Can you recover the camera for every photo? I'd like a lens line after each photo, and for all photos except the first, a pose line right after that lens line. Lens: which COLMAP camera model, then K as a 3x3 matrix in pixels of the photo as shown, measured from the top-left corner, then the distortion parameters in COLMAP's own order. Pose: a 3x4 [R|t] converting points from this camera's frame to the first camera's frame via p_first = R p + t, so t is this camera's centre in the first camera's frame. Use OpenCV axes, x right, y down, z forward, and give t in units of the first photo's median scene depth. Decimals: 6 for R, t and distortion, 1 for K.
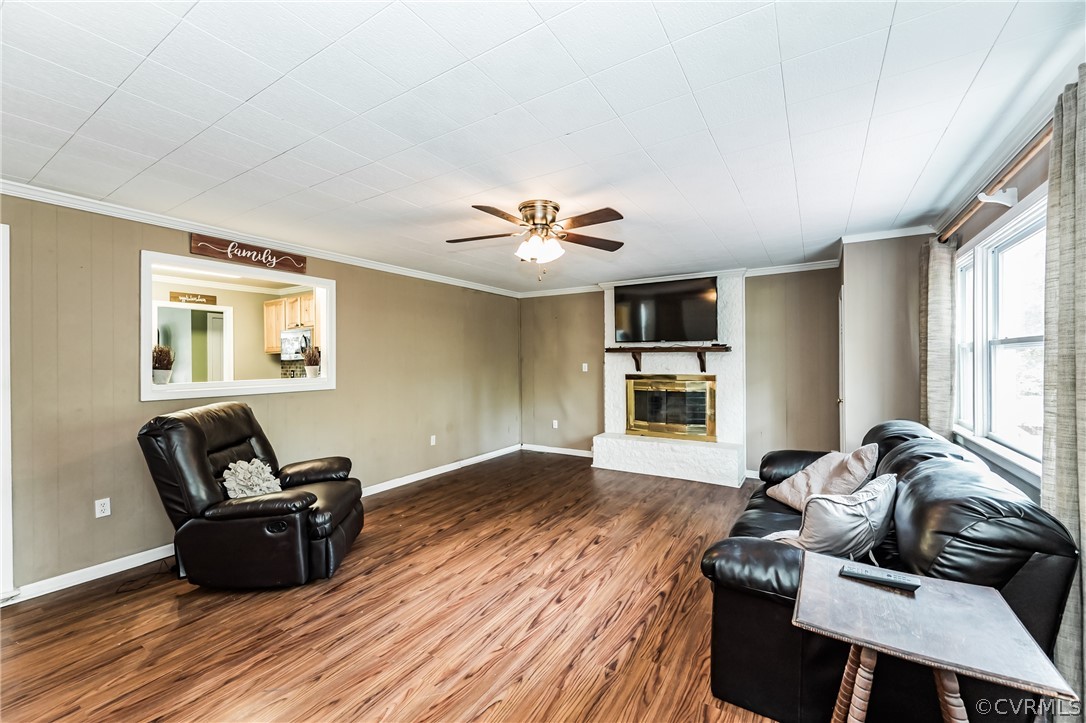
lens RADIAL K [[435.8, 0, 541.4], [0, 435.8, 363.1], [0, 0, 1]] dist [0.000299, -0.000097]
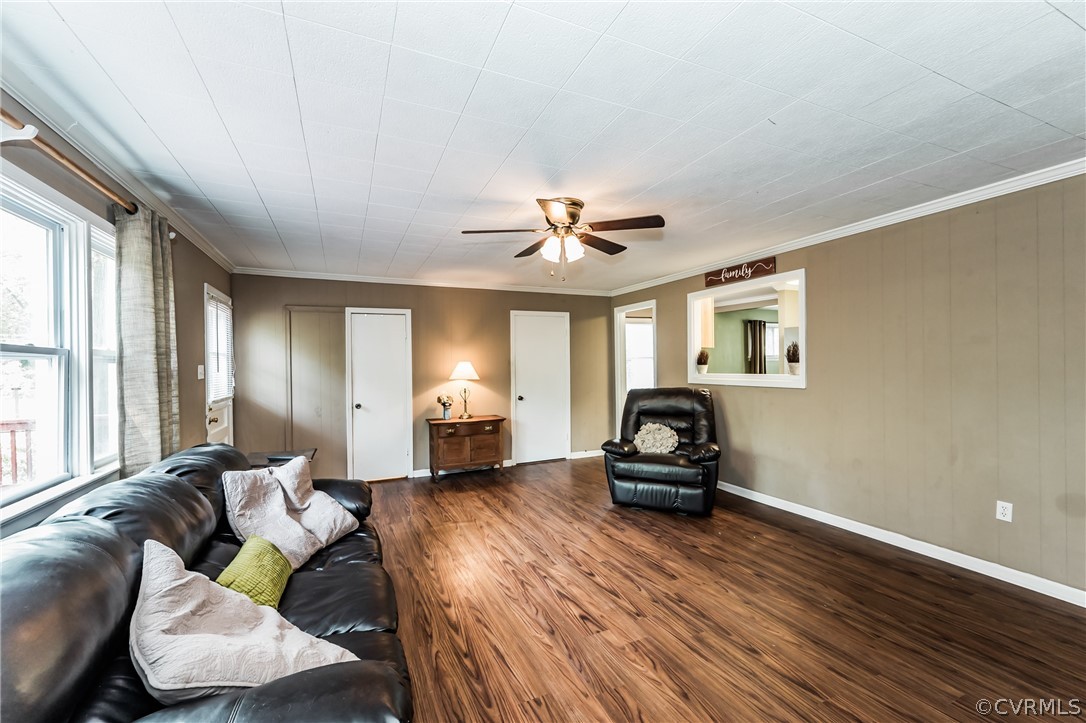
lens RADIAL K [[435.8, 0, 538.3], [0, 435.8, 364.0], [0, 0, 1]] dist [0.000299, -0.000097]
pose [[-0.551952, 0.017555, -0.833691, 0.798926], [0.016474, 0.999813, 0.010147, -0.013170], [0.833713, -0.008134, -0.552138, 1.409867]]
